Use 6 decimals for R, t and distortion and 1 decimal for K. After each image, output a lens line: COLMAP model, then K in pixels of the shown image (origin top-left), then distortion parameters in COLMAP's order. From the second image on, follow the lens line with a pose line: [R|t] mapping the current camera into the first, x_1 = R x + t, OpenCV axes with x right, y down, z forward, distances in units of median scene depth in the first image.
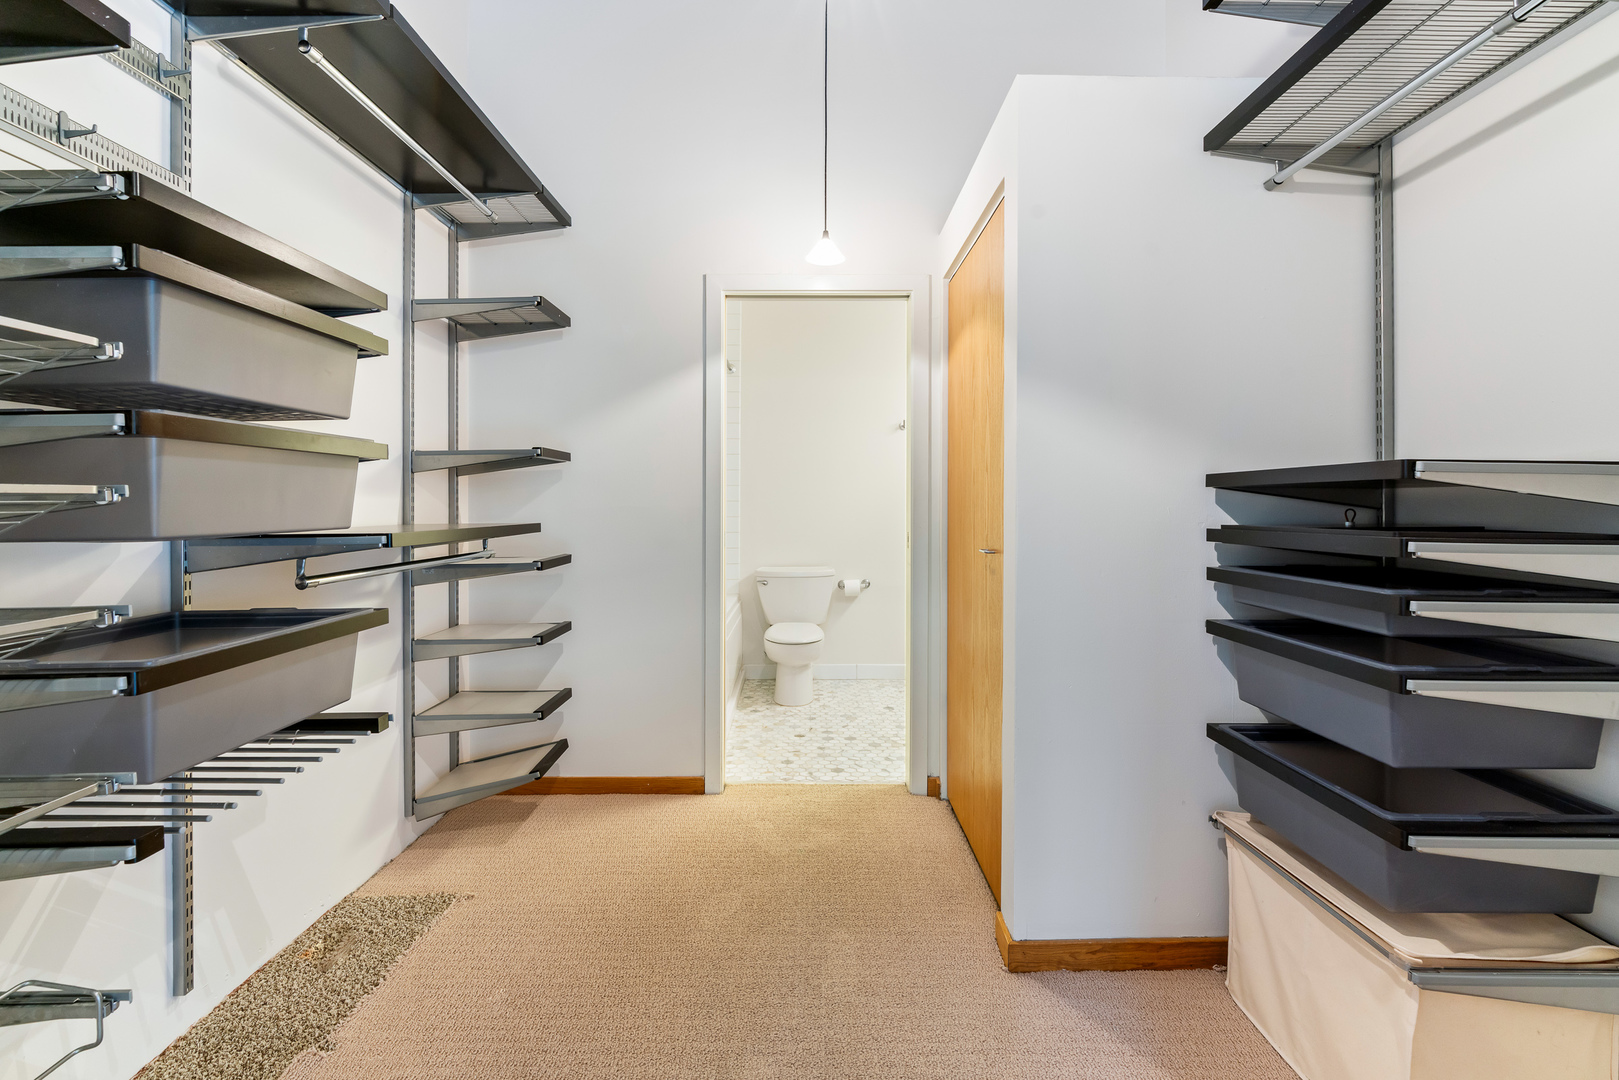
lens RADIAL K [[733.5, 0, 793.8], [0, 733.5, 515.7], [0, 0, 1]] dist [-0.007559, 0.001893]
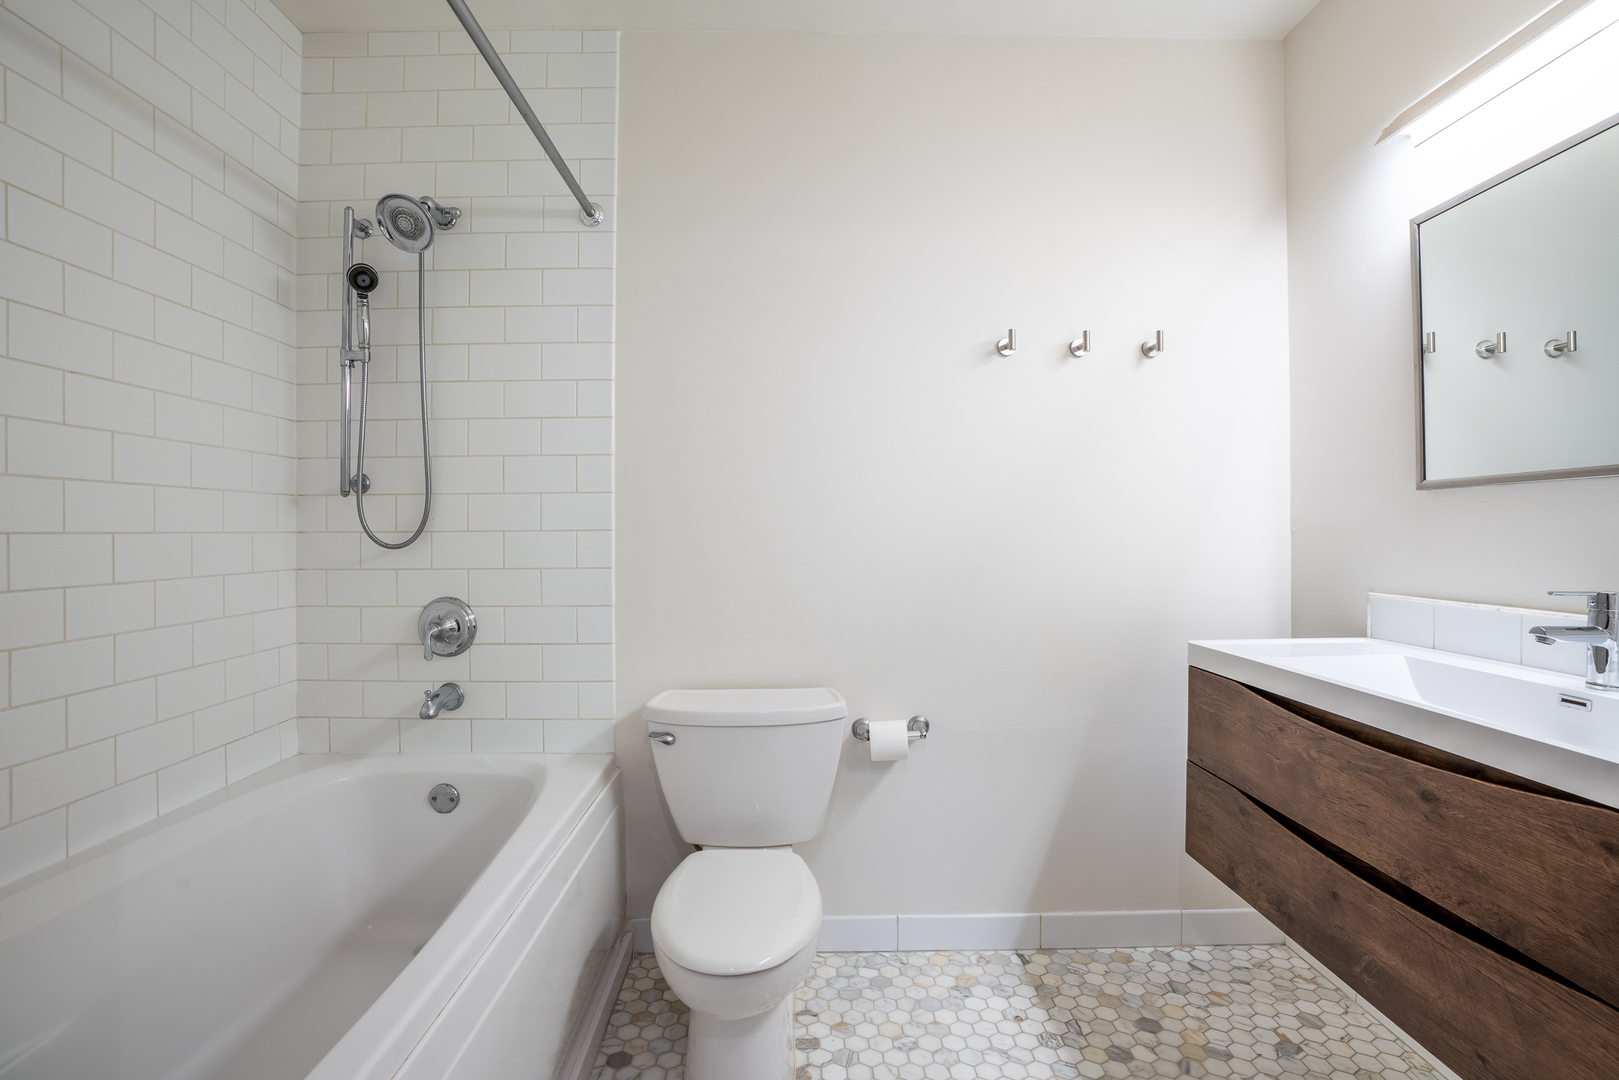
lens RADIAL K [[733.5, 0, 816.0], [0, 733.5, 541.0], [0, 0, 1]] dist [-0.007559, 0.001893]
pose [[0.999764, -0.004846, 0.021161, 0.086645], [0.005028, 0.999951, -0.008555, -0.028059], [-0.021118, 0.008659, 0.999739, 1.607387]]
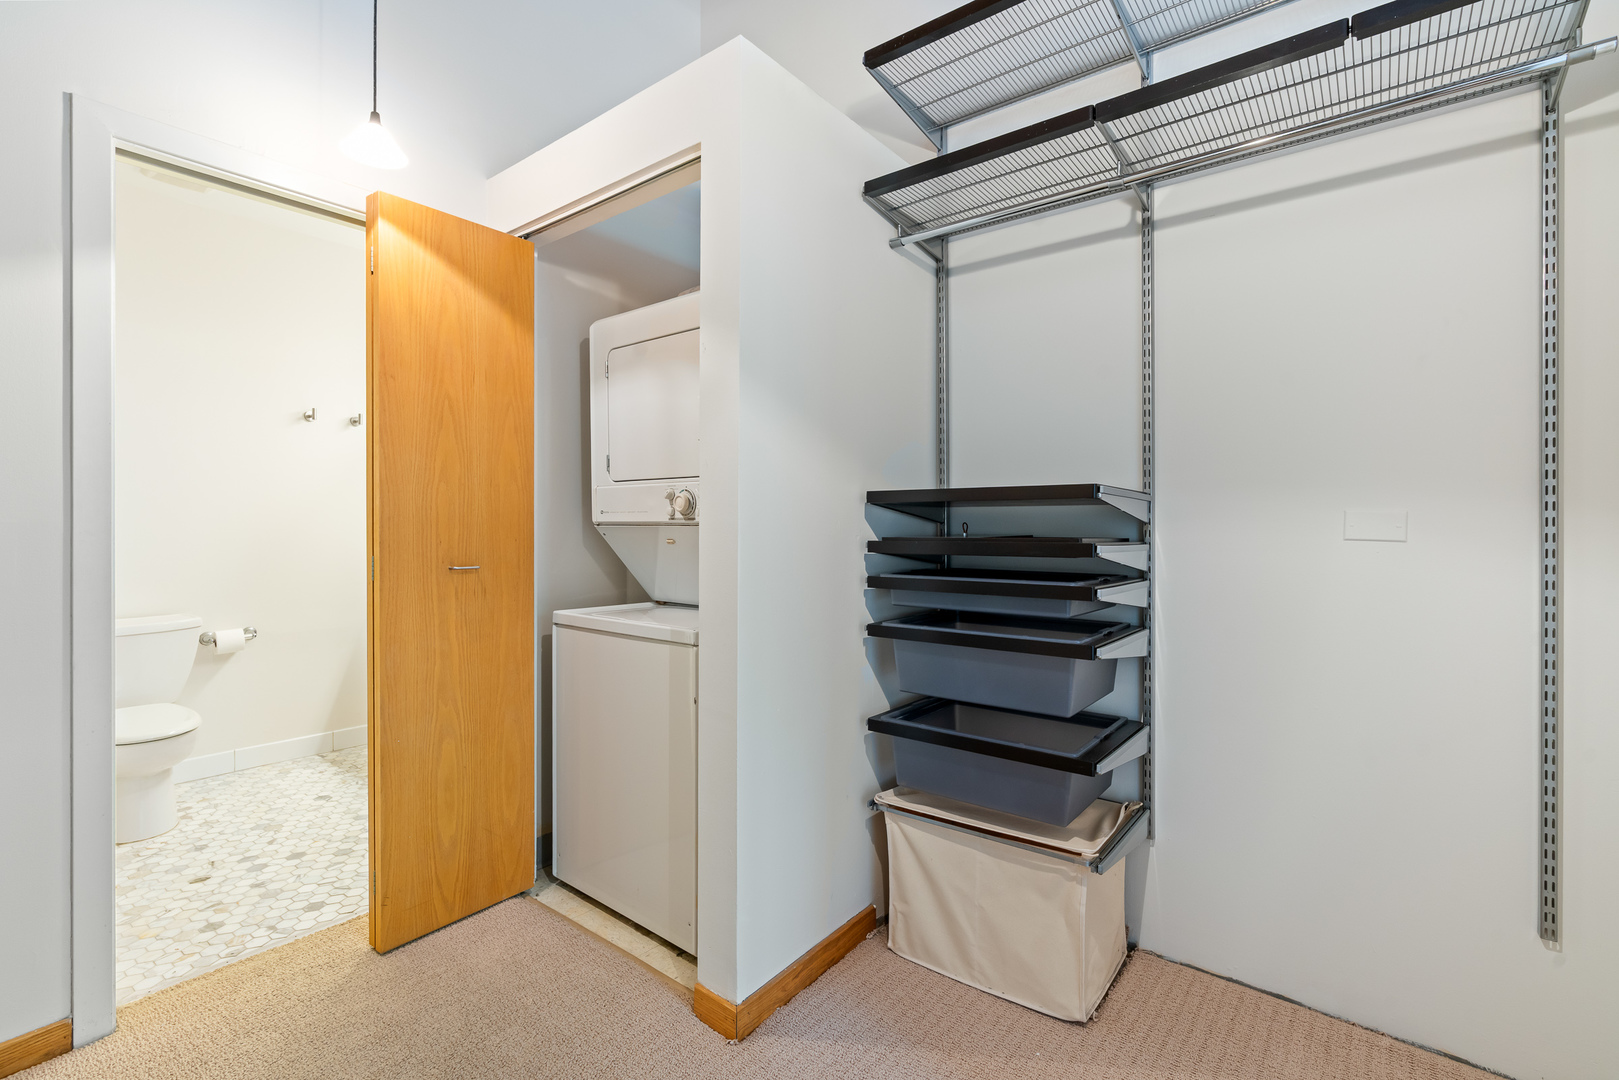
lens RADIAL K [[733.5, 0, 819.2], [0, 733.5, 533.9], [0, 0, 1]] dist [-0.007559, 0.001893]
pose [[0.609688, -0.008809, 0.792593, -0.344160], [0.010733, 0.999938, 0.002858, 0.003193], [-0.792569, 0.006764, 0.609745, 0.374352]]
